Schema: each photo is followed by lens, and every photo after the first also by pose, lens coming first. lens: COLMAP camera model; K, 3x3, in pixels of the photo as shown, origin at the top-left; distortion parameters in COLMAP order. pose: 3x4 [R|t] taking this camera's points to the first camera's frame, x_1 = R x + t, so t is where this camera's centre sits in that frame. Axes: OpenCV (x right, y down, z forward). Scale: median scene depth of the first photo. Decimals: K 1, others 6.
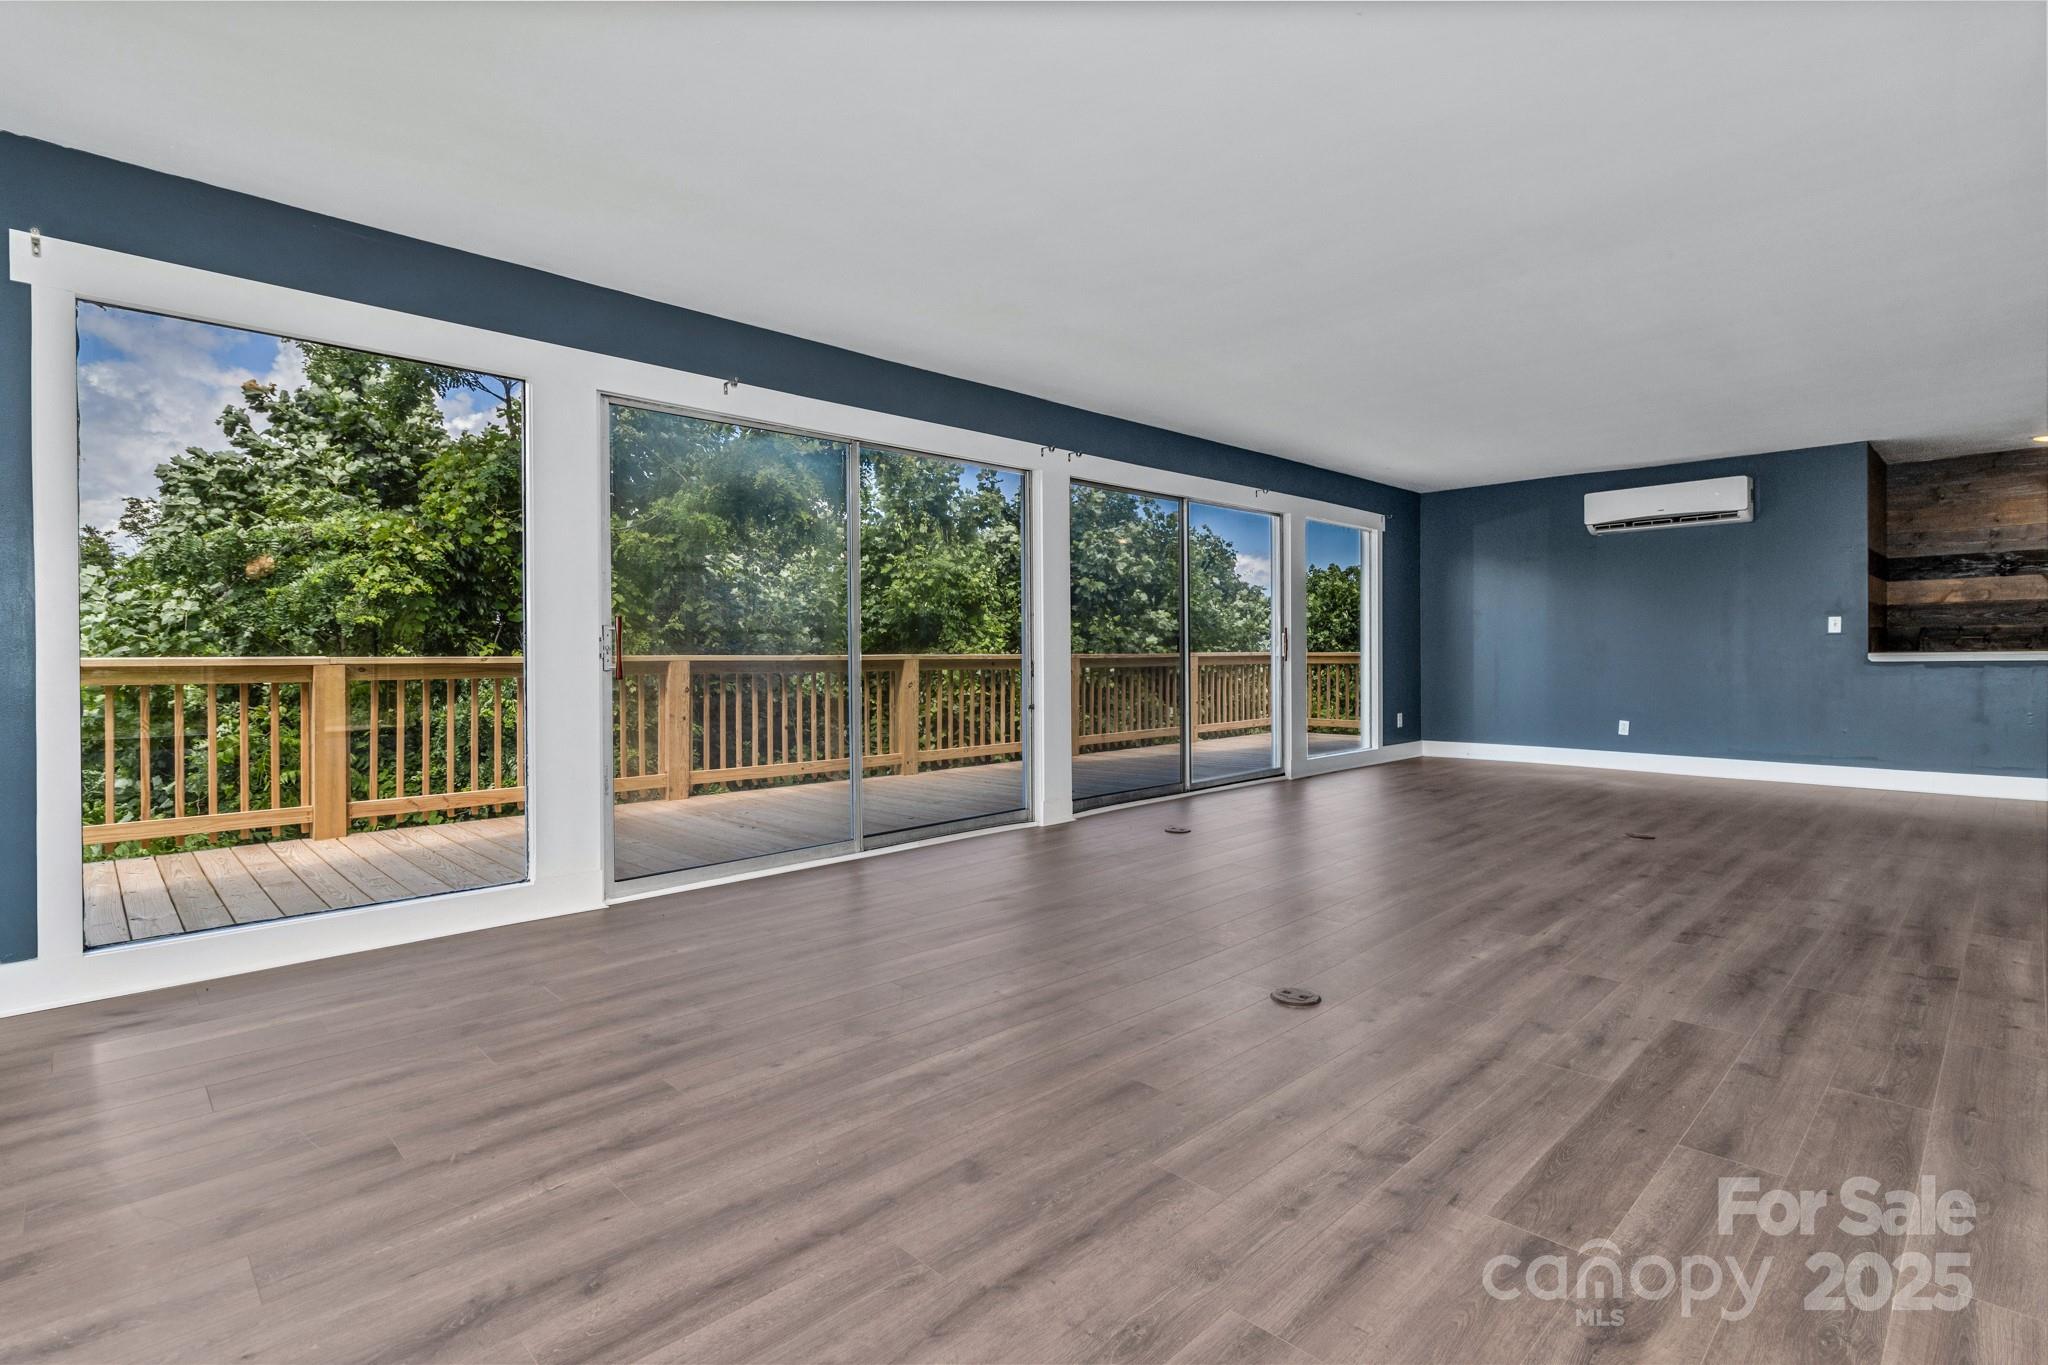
lens RADIAL K [[954.9, 0, 1004.9], [0, 954.9, 660.5], [0, 0, 1]] dist [0.002225, 0.001220]
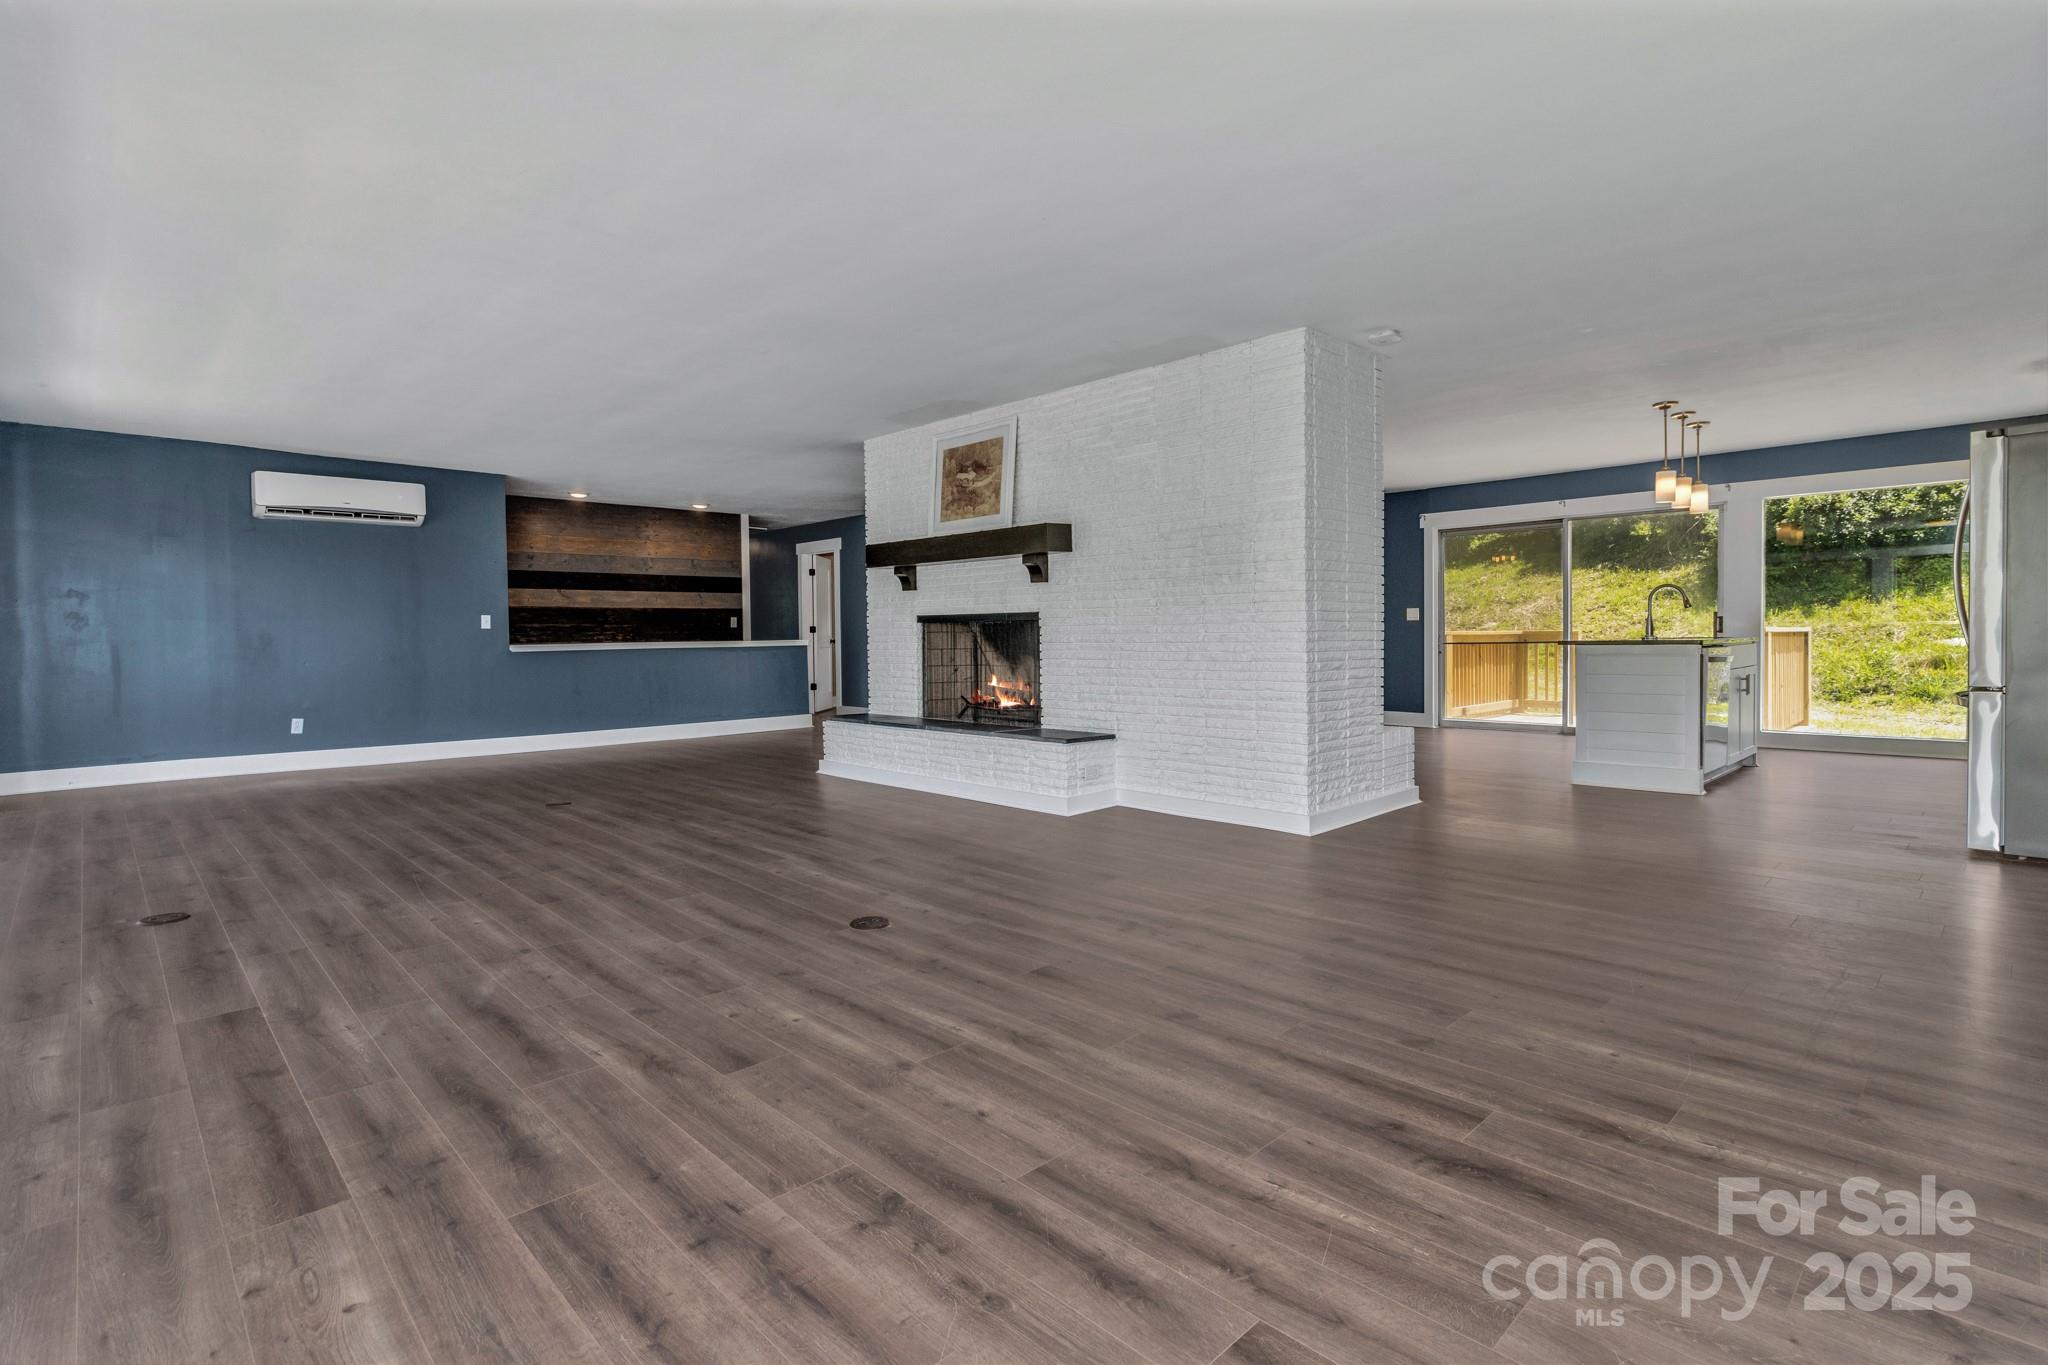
lens RADIAL K [[954.9, 0, 1047.5], [0, 954.9, 655.0], [0, 0, 1]] dist [0.002225, 0.001220]
pose [[0.000410, -0.013482, 0.999909, -1.180311], [0.016597, 0.999771, 0.013473, 0.000278], [-0.999862, 0.016590, 0.000634, 1.007775]]
